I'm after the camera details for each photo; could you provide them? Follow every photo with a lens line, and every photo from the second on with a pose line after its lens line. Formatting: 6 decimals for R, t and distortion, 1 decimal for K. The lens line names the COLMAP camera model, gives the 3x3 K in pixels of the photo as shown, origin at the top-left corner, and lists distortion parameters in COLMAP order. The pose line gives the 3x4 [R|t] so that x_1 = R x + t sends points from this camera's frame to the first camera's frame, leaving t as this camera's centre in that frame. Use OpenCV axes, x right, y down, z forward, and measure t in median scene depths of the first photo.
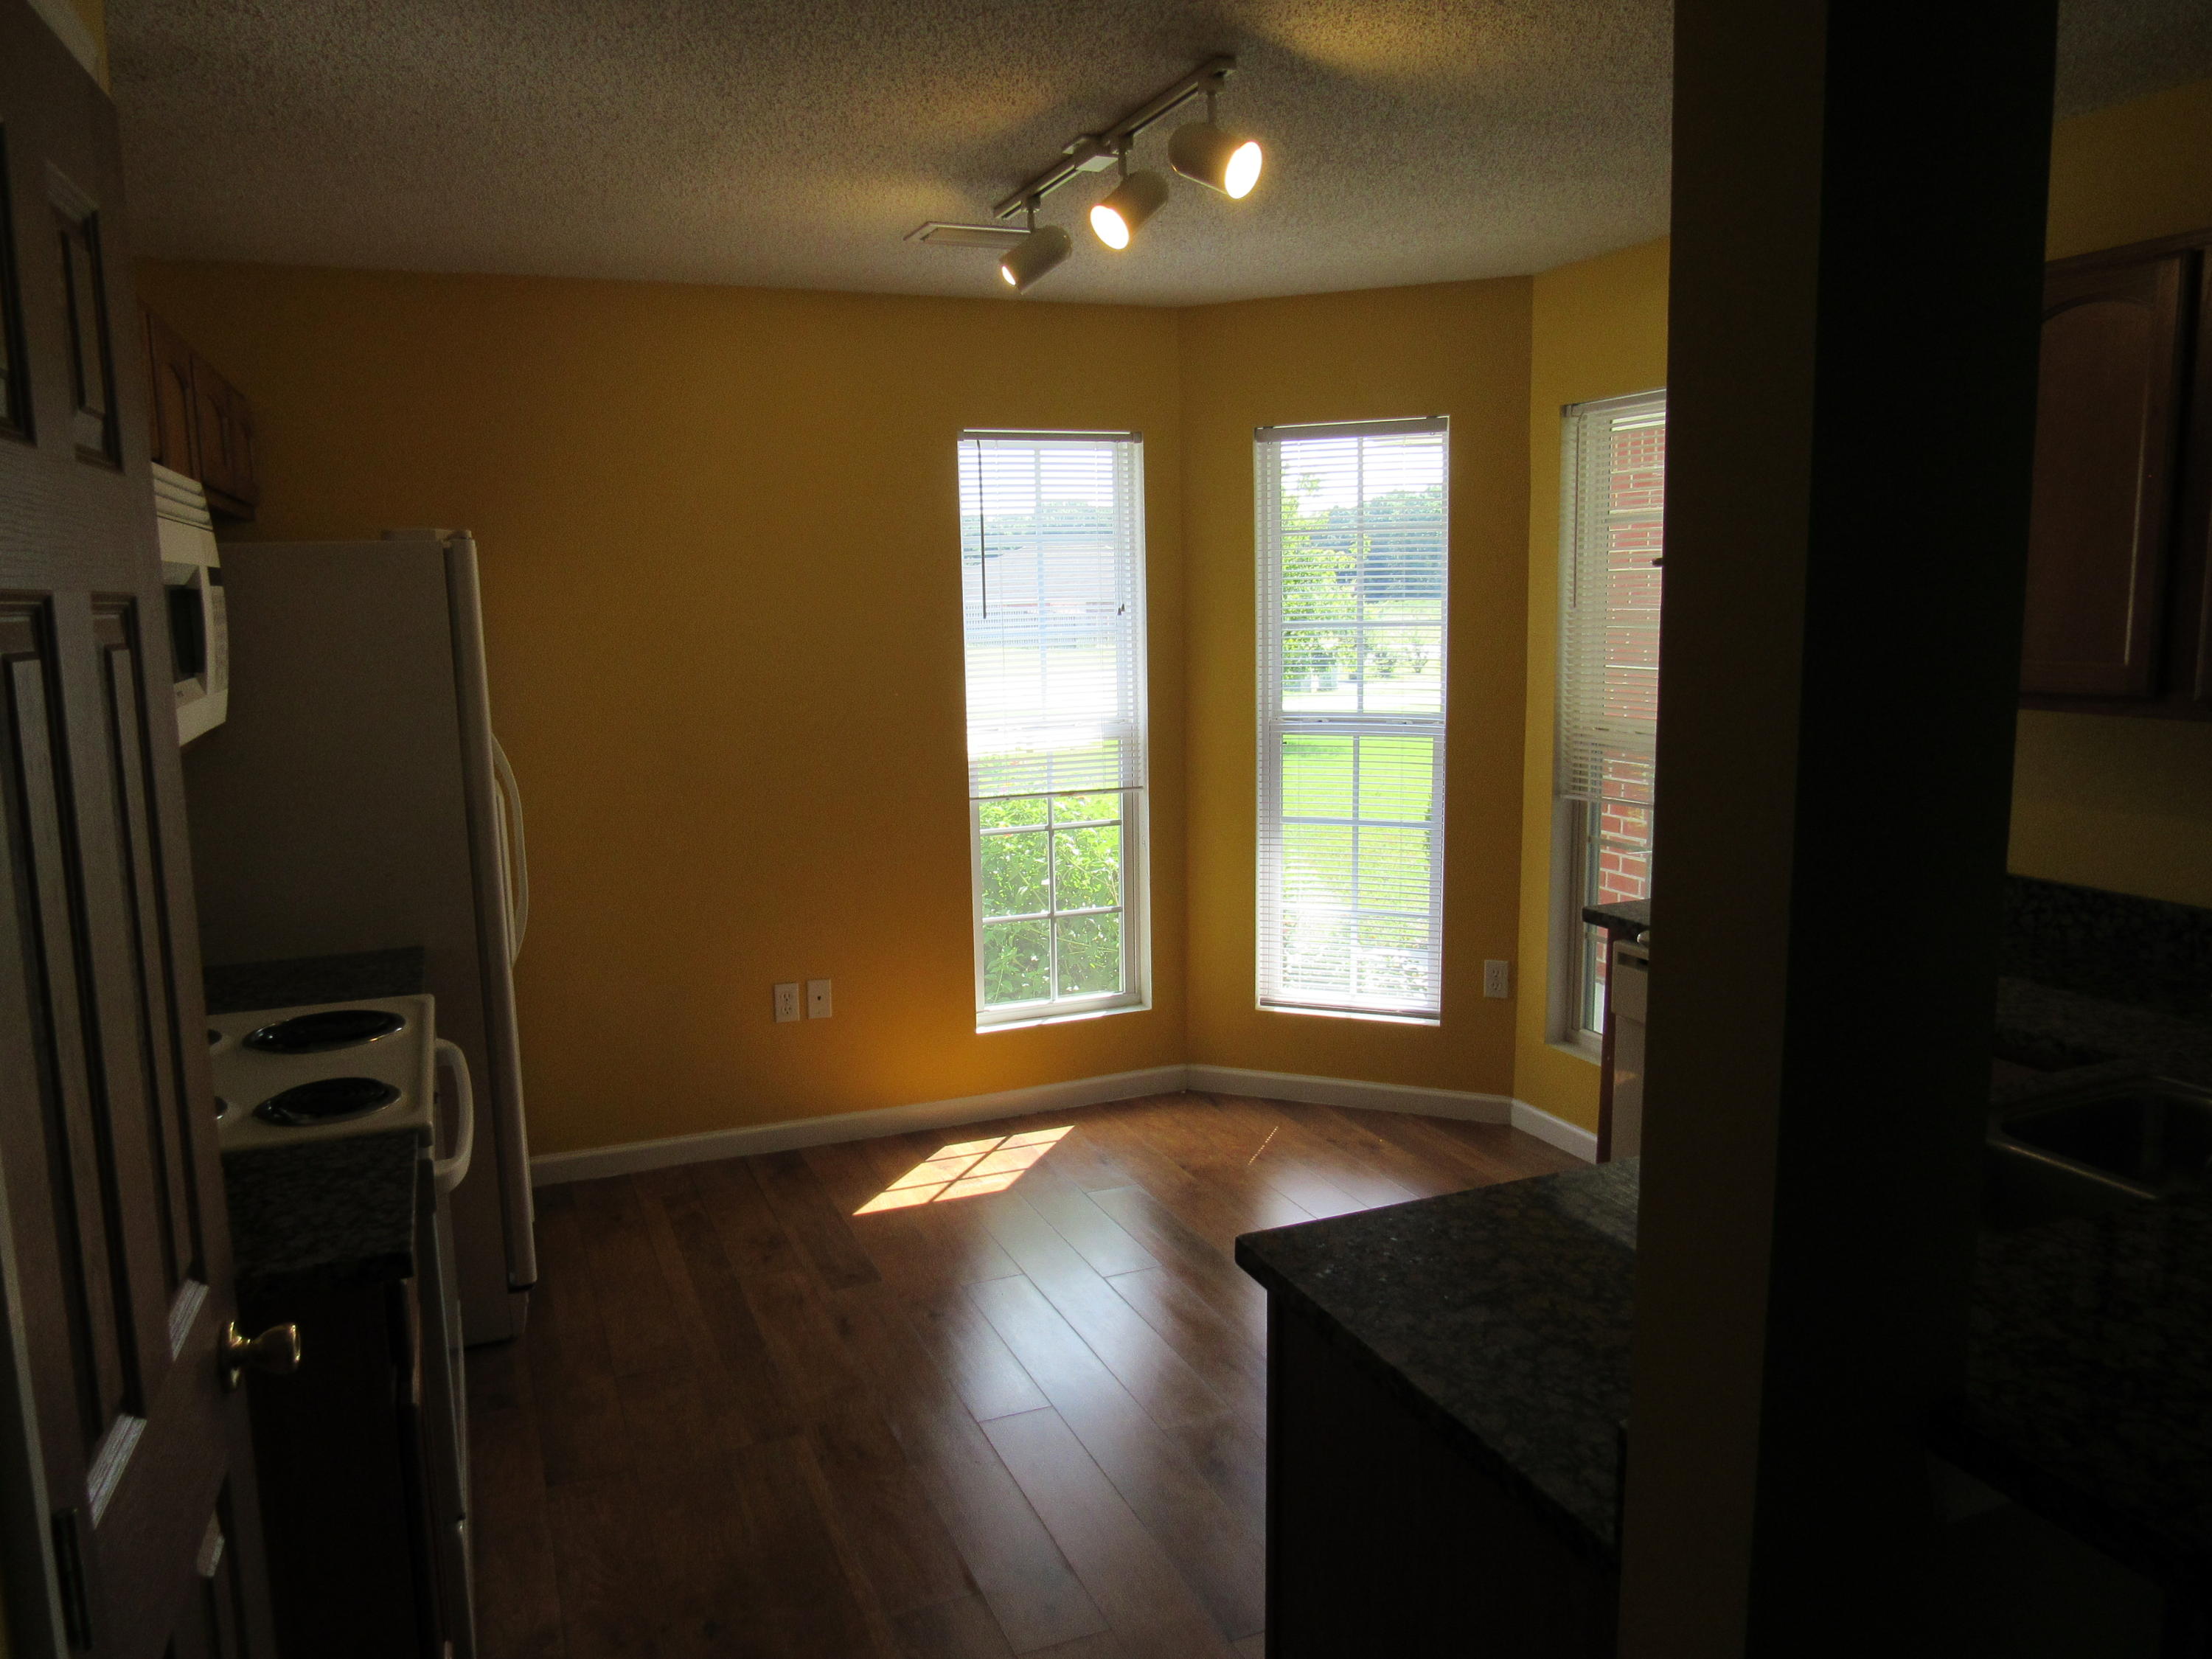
lens RADIAL K [[1562.1, 0, 1095.4], [0, 1562.1, 822.9], [0, 0, 1]] dist [-0.034148, 0.004183]
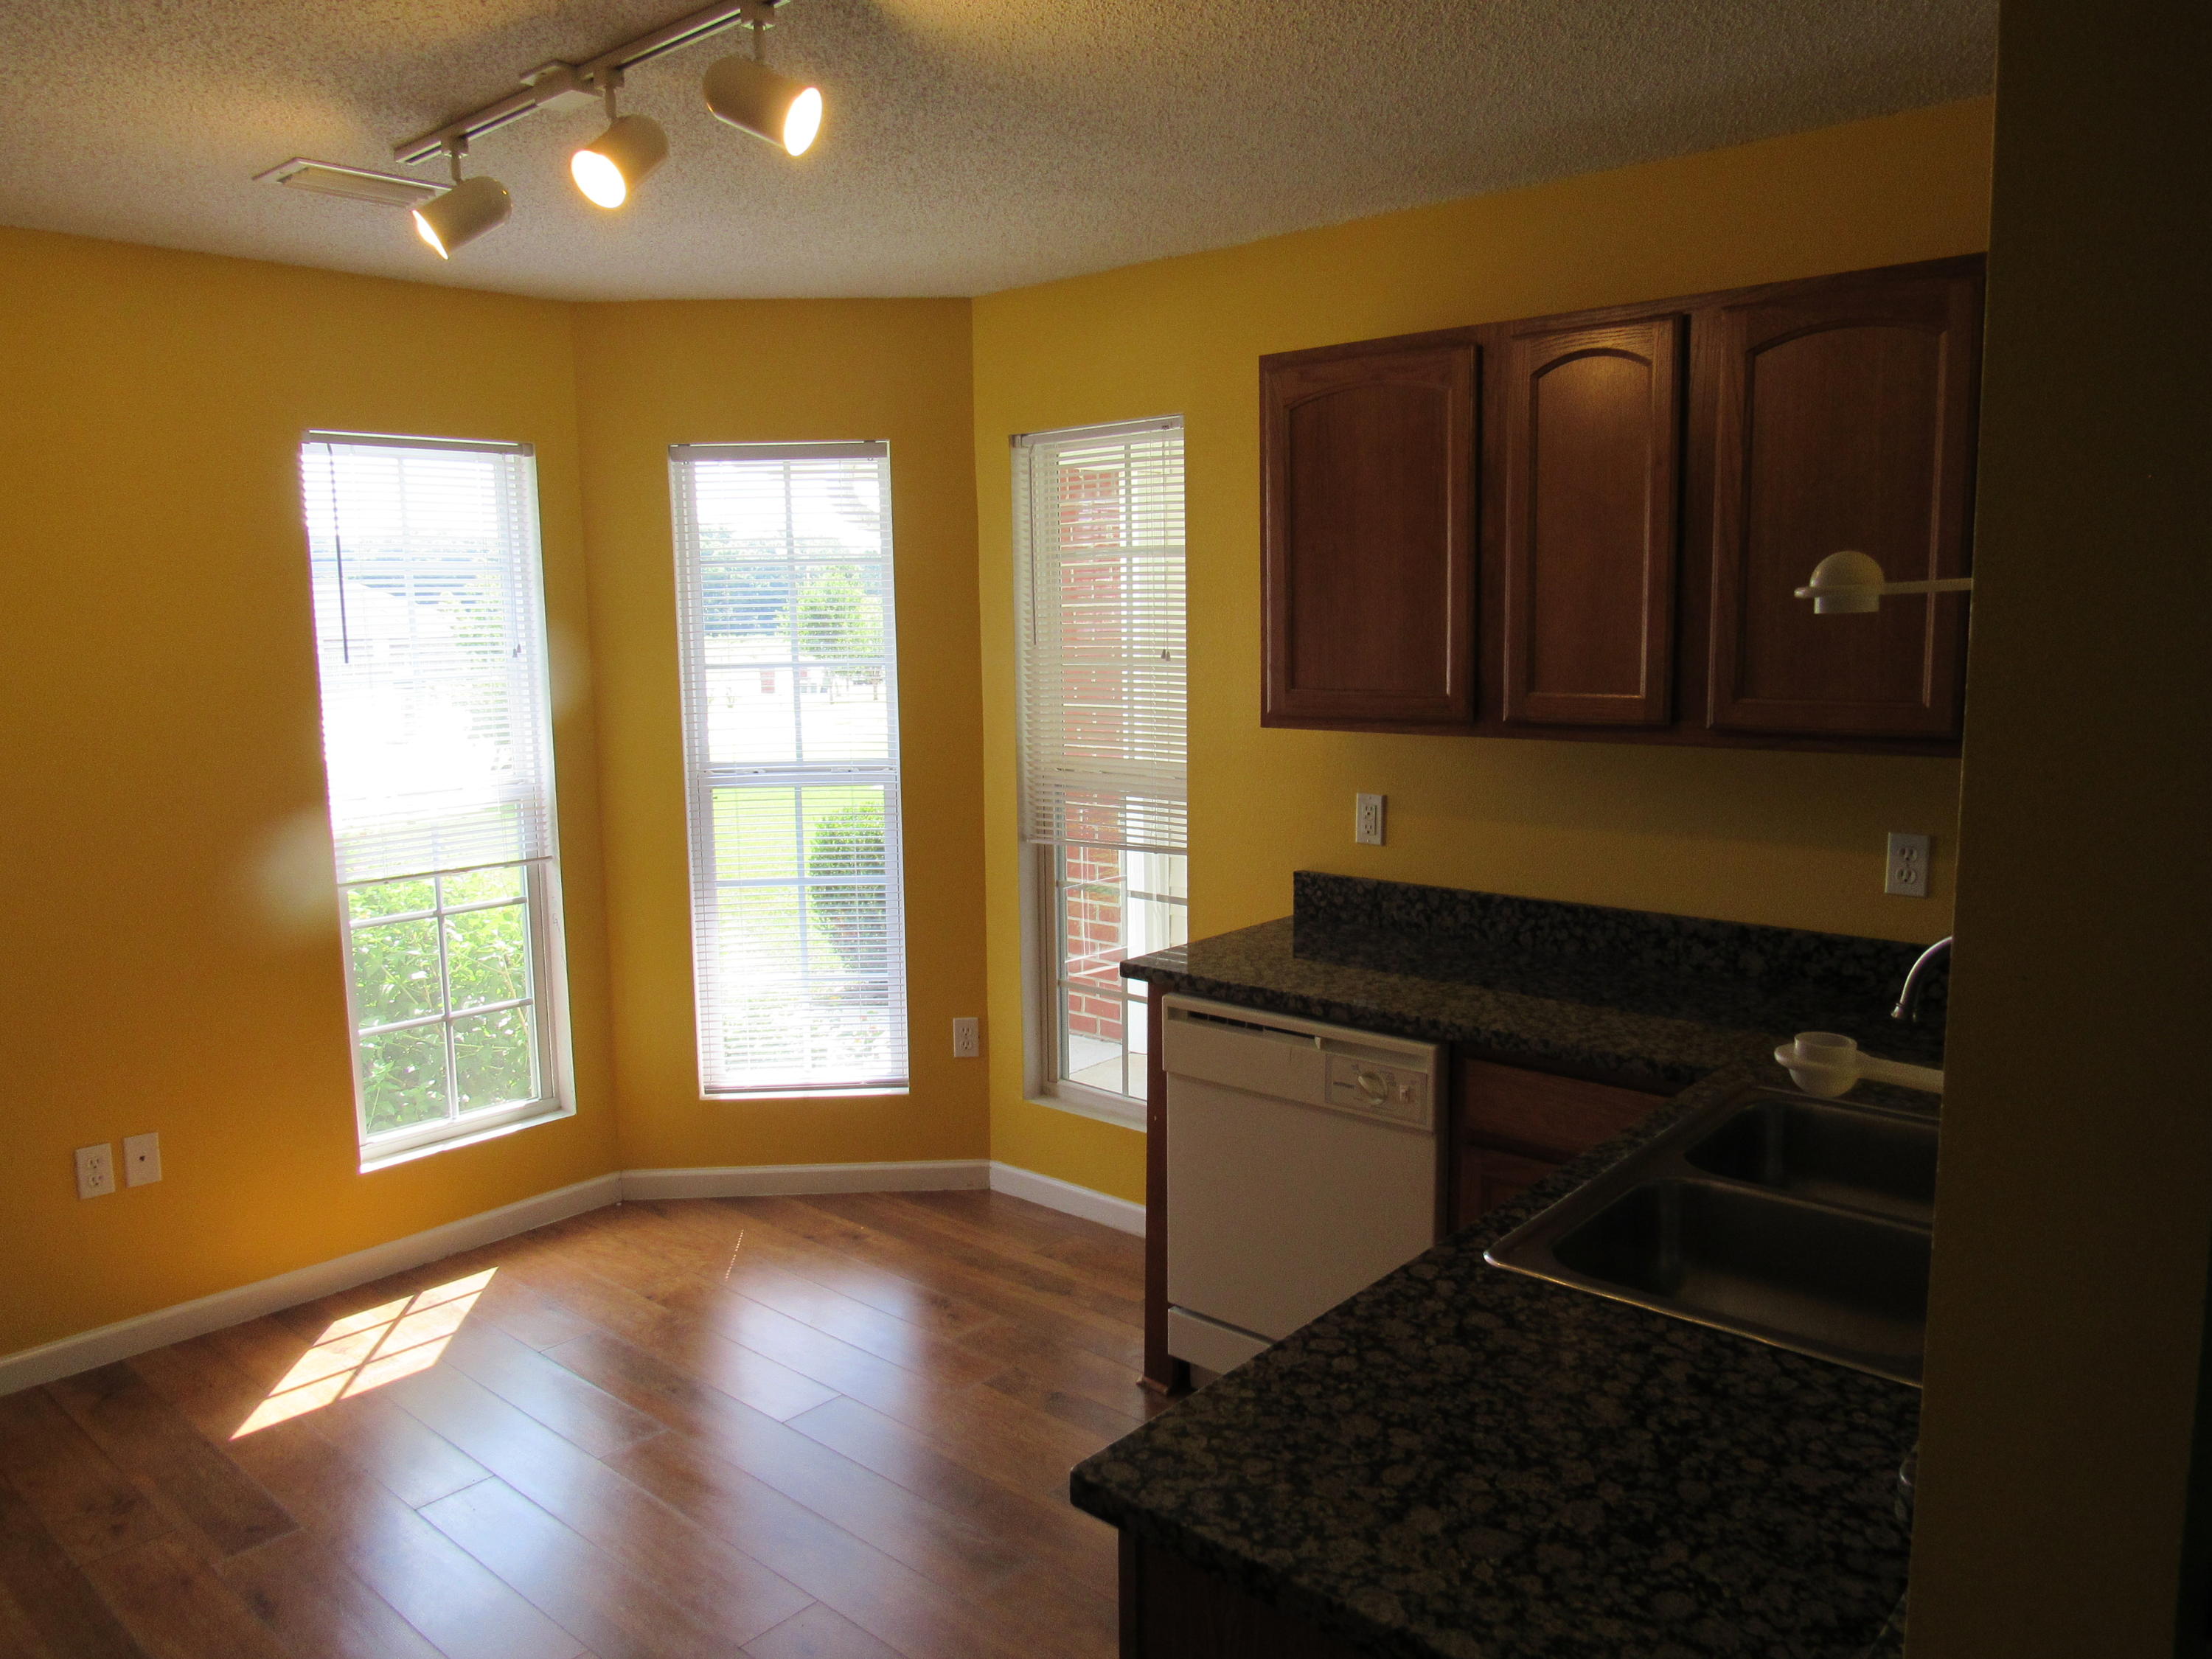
lens RADIAL K [[1562.1, 0, 1095.4], [0, 1562.1, 822.9], [0, 0, 1]] dist [-0.034148, 0.004183]
pose [[0.898009, -0.053416, 0.436723, -0.078707], [0.063699, 0.997929, -0.008923, -0.016131], [-0.435342, 0.035832, 0.899552, 0.109102]]
